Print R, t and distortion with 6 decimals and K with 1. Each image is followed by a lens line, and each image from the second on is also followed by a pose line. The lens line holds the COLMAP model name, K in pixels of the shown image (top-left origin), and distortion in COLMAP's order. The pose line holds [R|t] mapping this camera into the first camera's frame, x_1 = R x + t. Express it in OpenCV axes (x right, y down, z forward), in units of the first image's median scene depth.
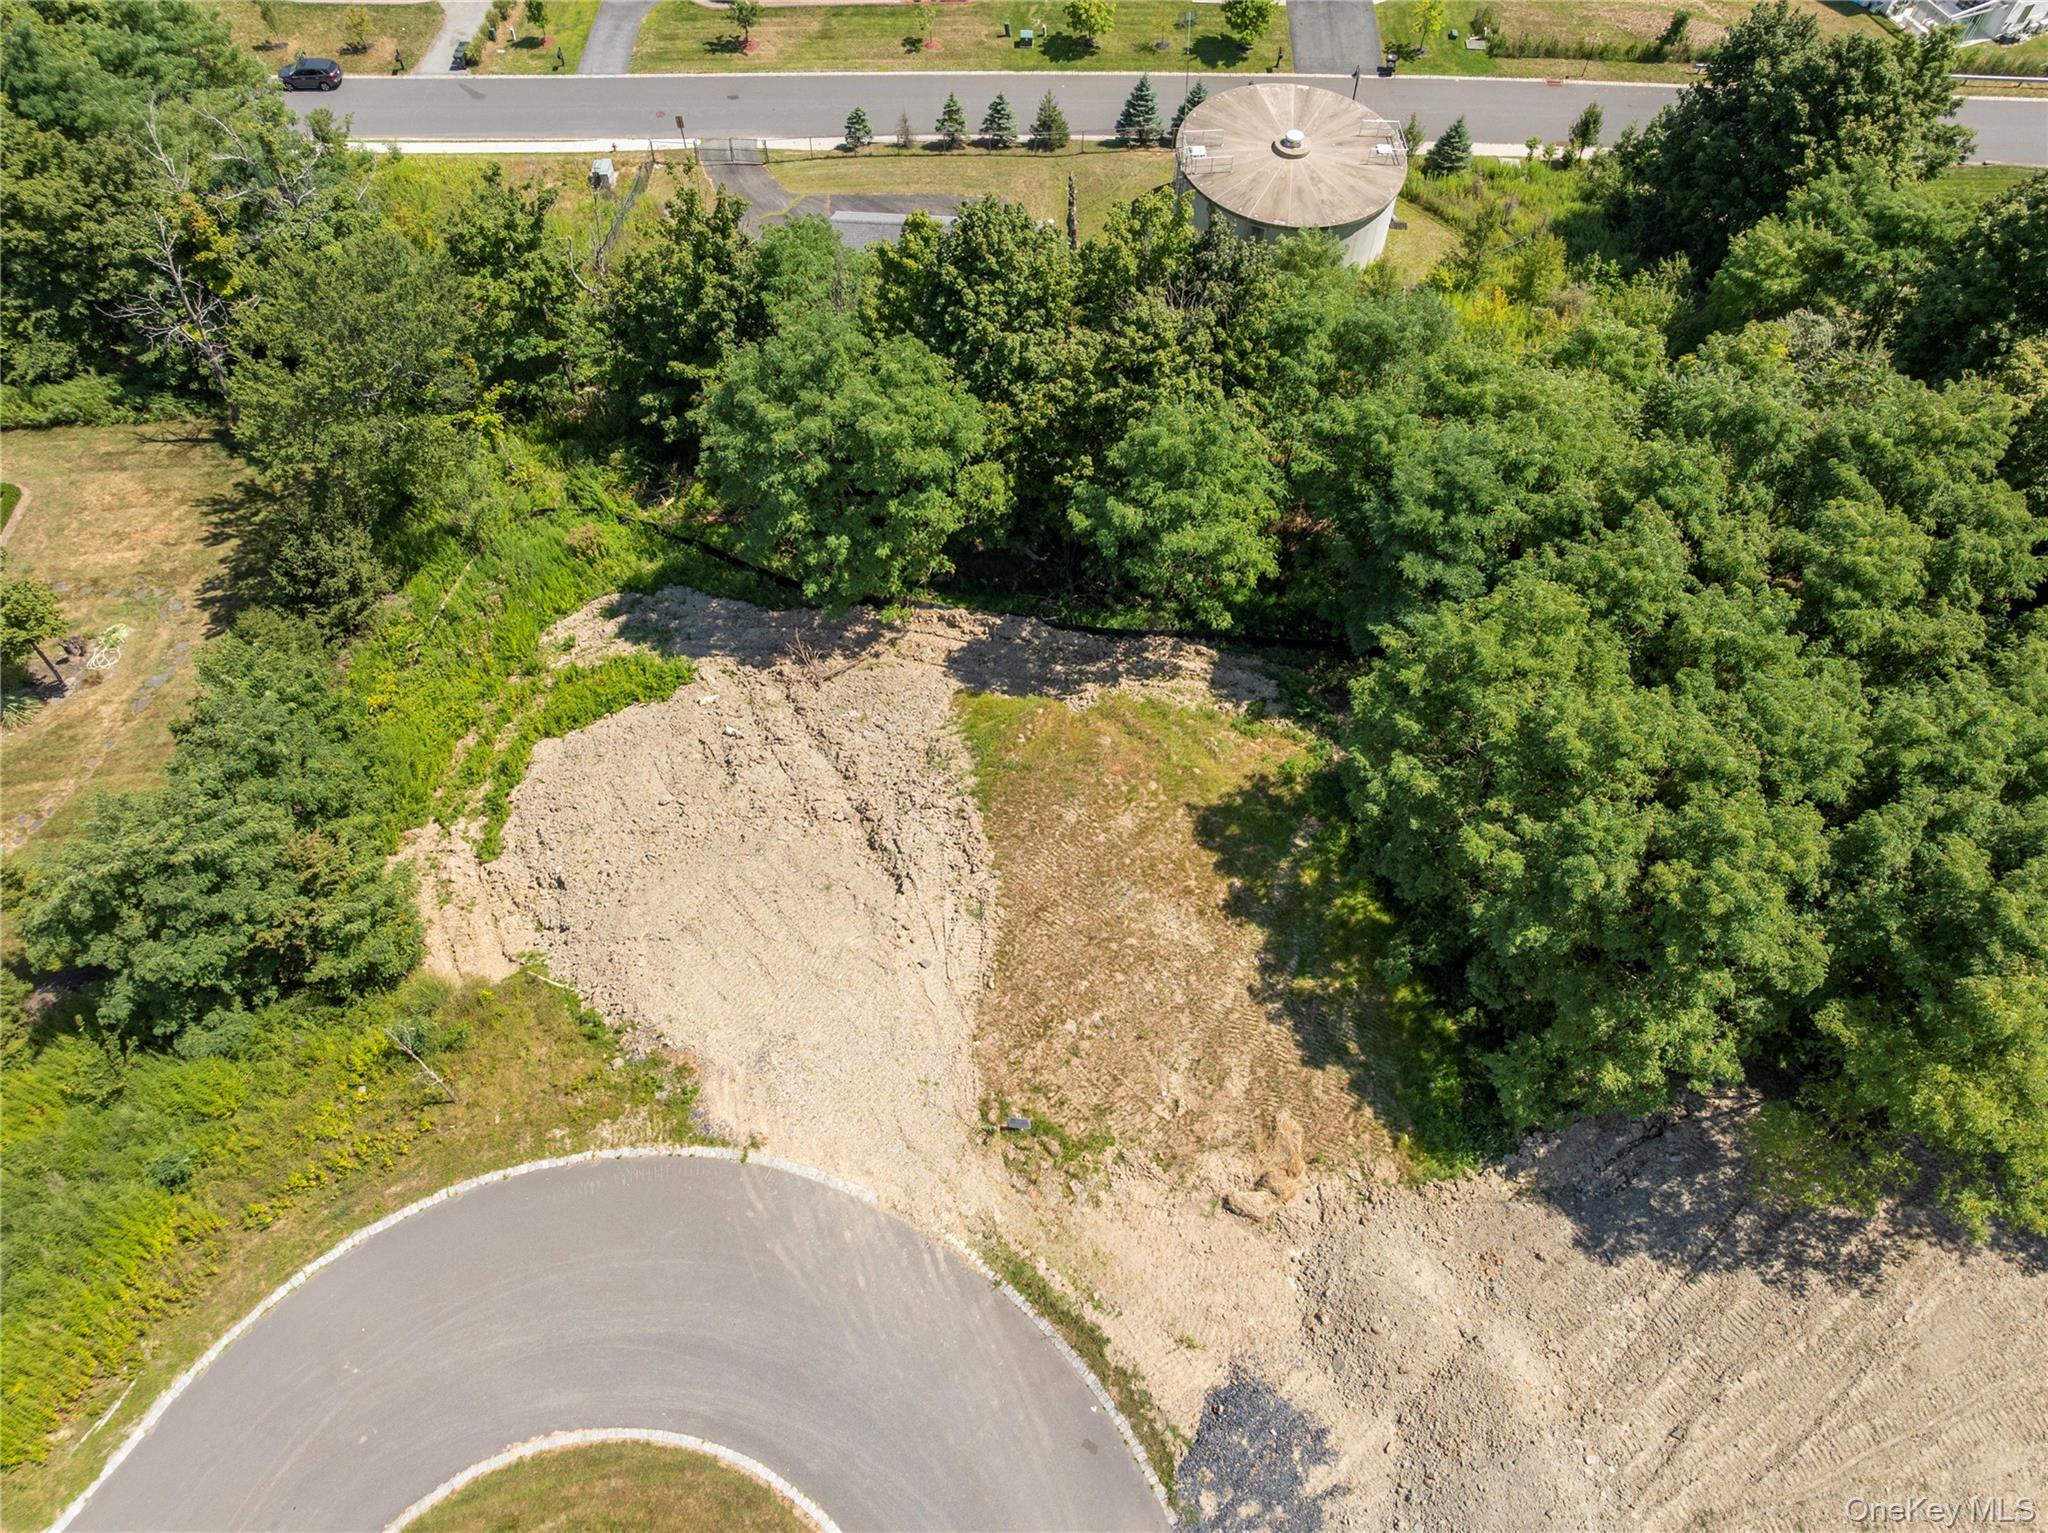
lens RADIAL K [[1513.9, 0, 1028.0], [0, 1513.9, 761.8], [0, 0, 1]] dist [-0.036105, 0.002573]
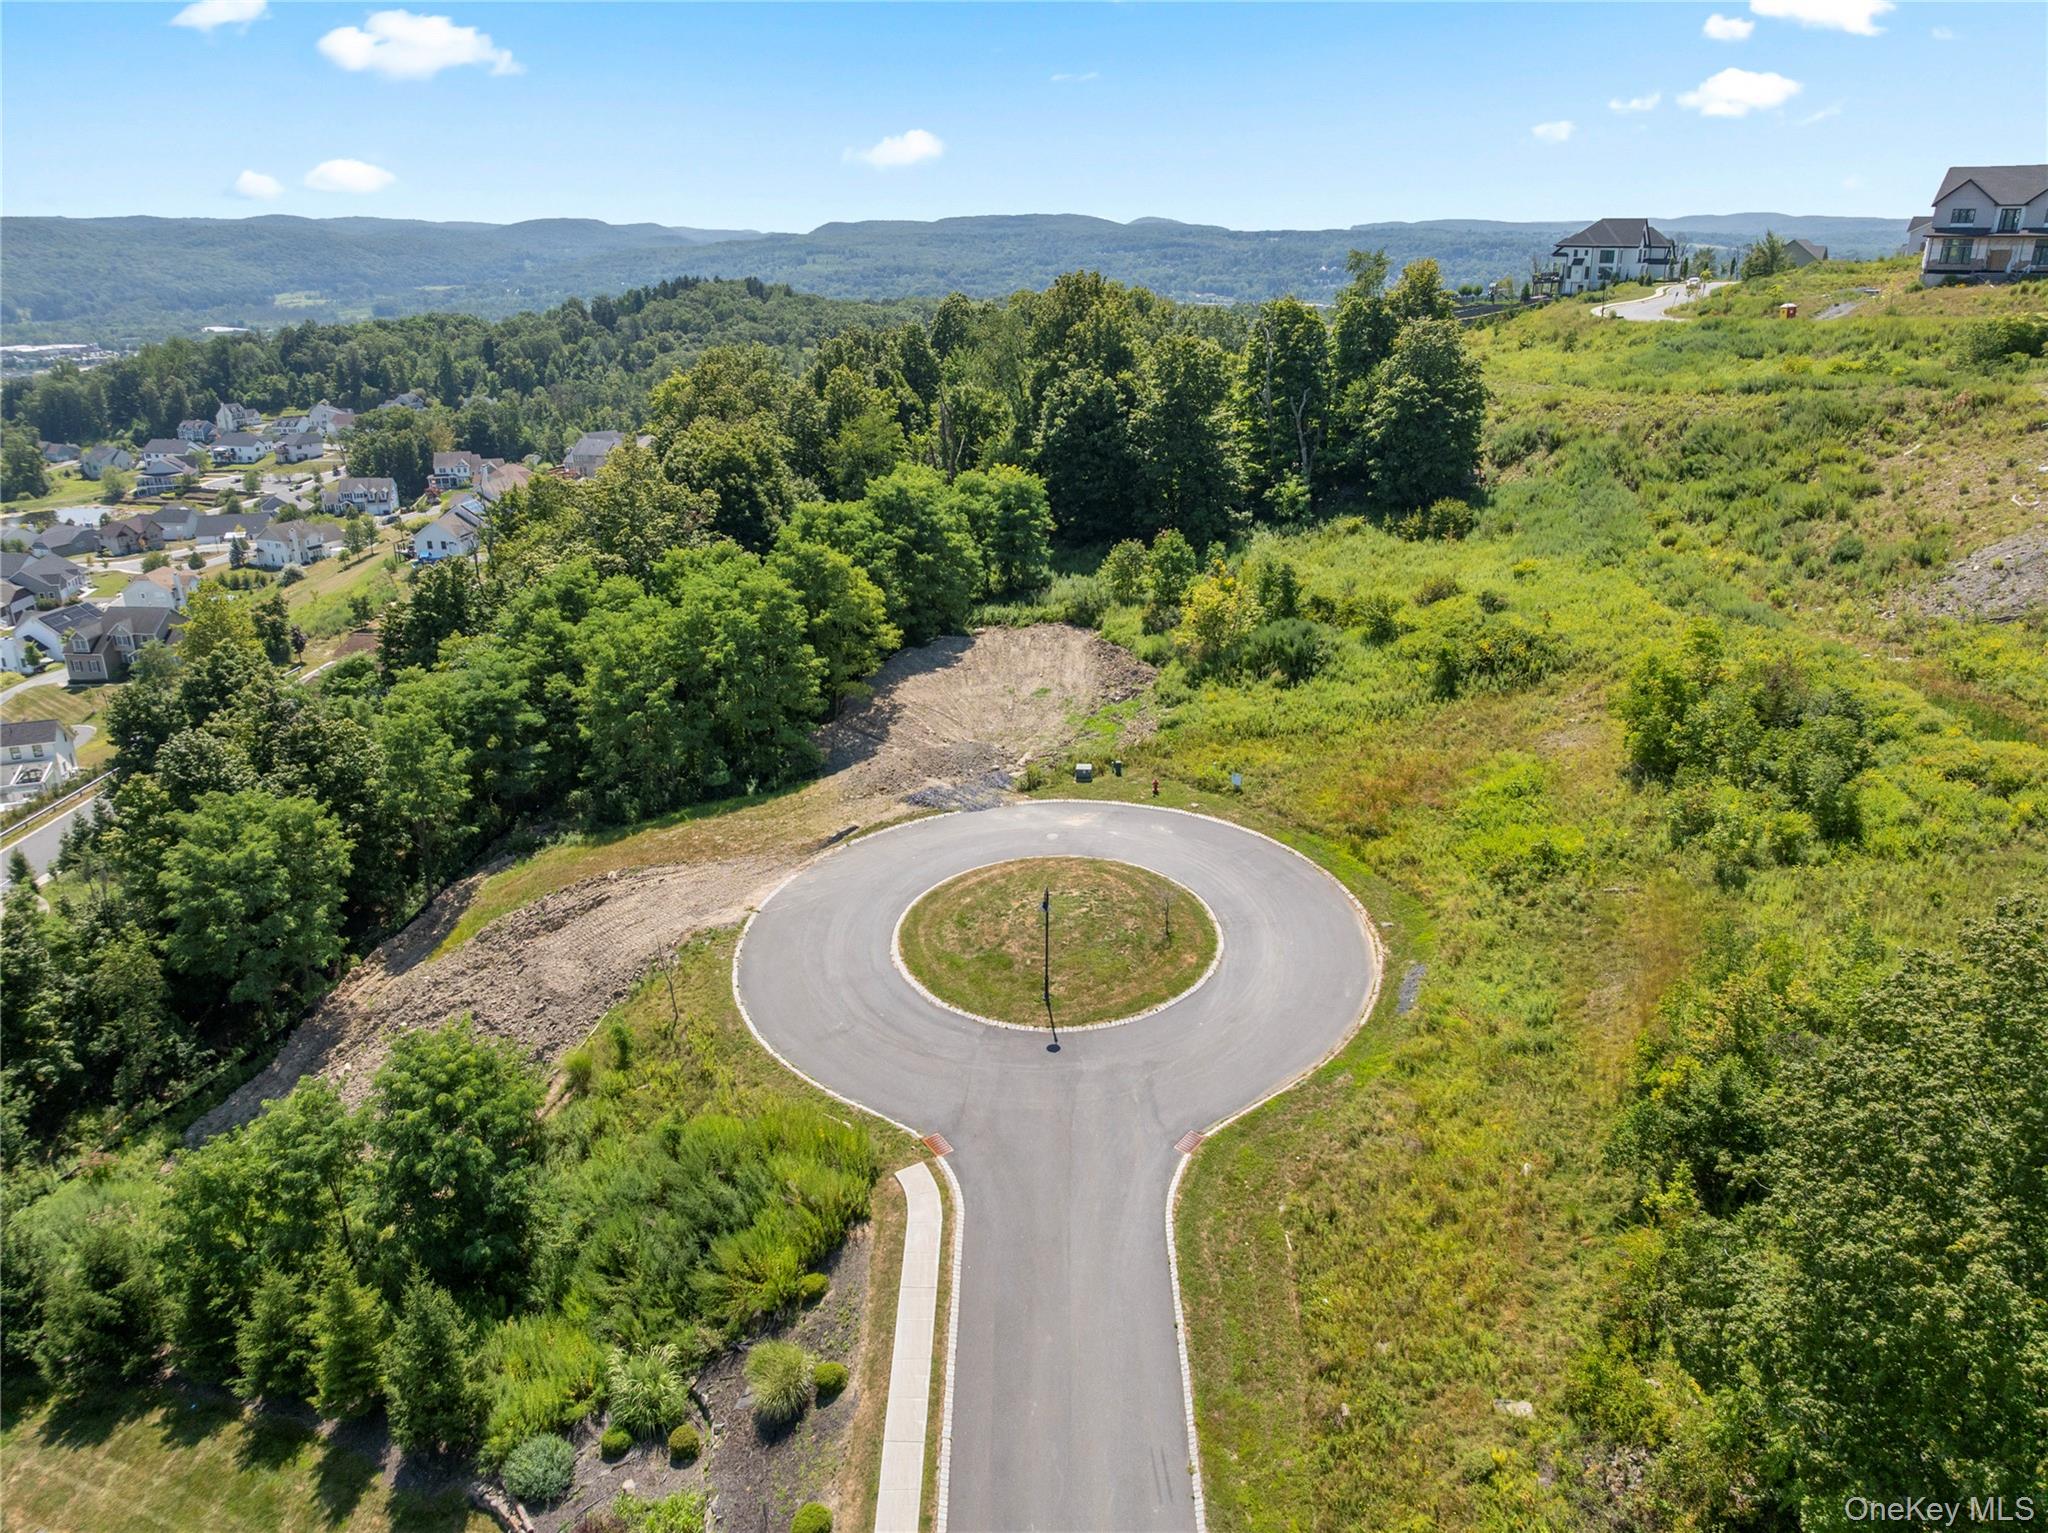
lens RADIAL K [[1450.0, 0, 1031.1], [0, 1450.0, 760.1], [0, 0, 1]] dist [-0.049407, 0.020012]
pose [[0.026214, -0.363086, 0.931387, -1.485635], [0.844930, 0.505969, 0.173463, 0.129552], [-0.534235, 0.782409, 0.320045, 0.116241]]
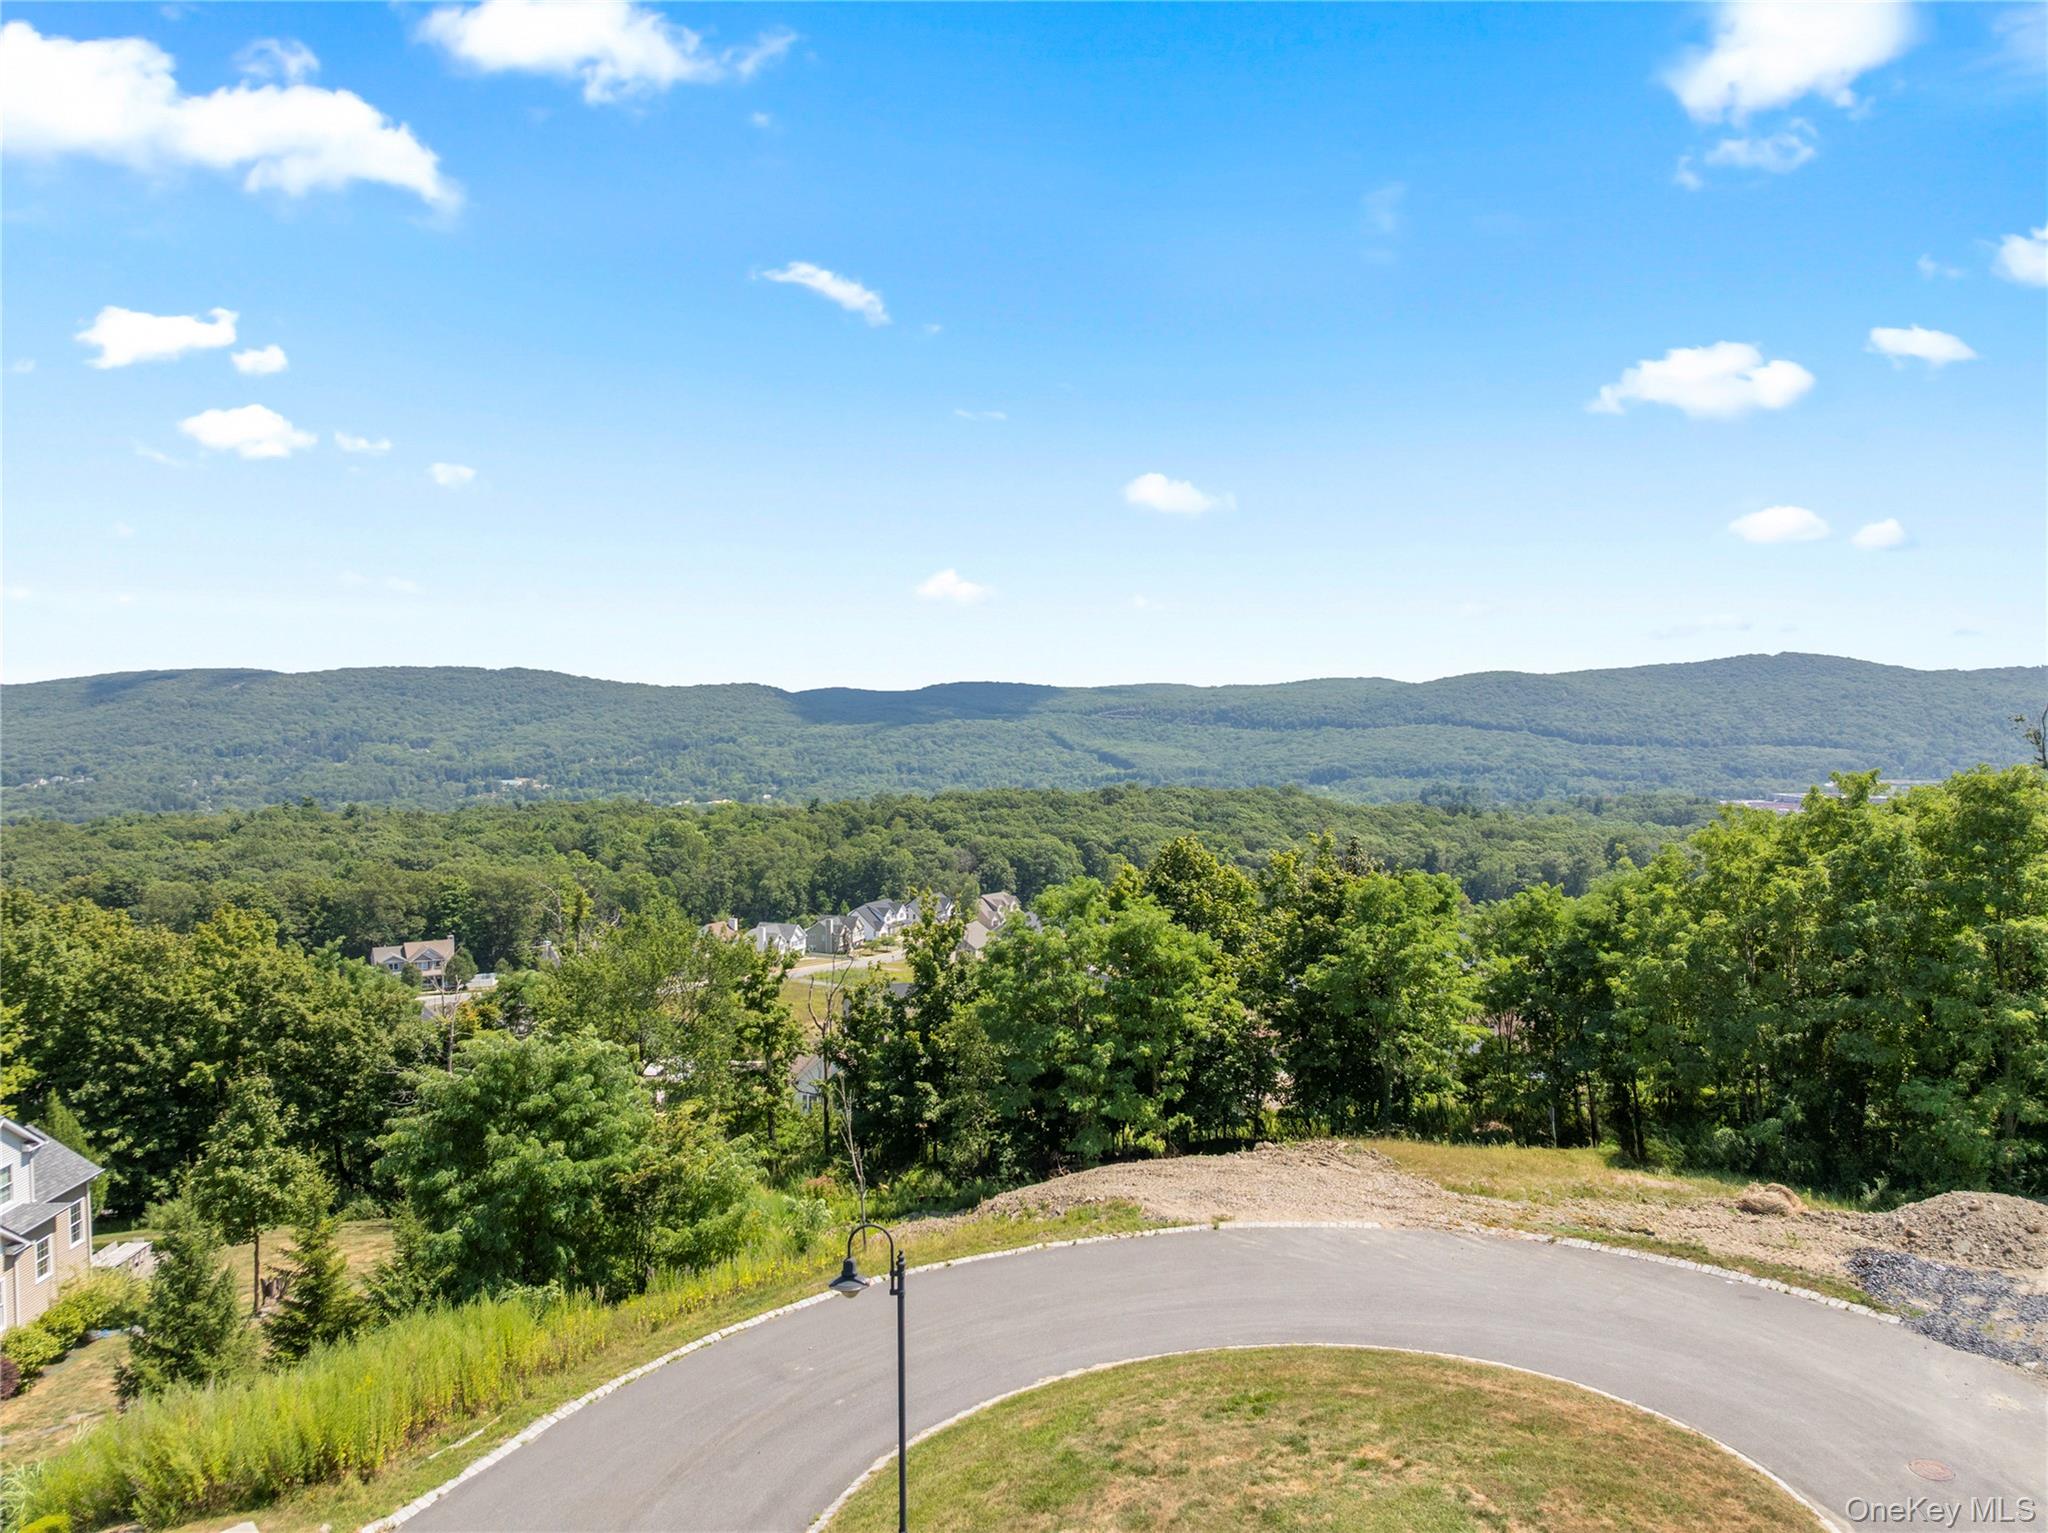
lens RADIAL K [[1444.3, 0, 1030.4], [0, 1444.3, 763.6], [0, 0, 1]] dist [-0.022342, -0.034444]
pose [[0.993424, -0.025900, 0.111526, -0.333919], [0.106836, 0.559952, -0.821608, 0.691109], [-0.041169, 0.828120, 0.559037, 0.260947]]
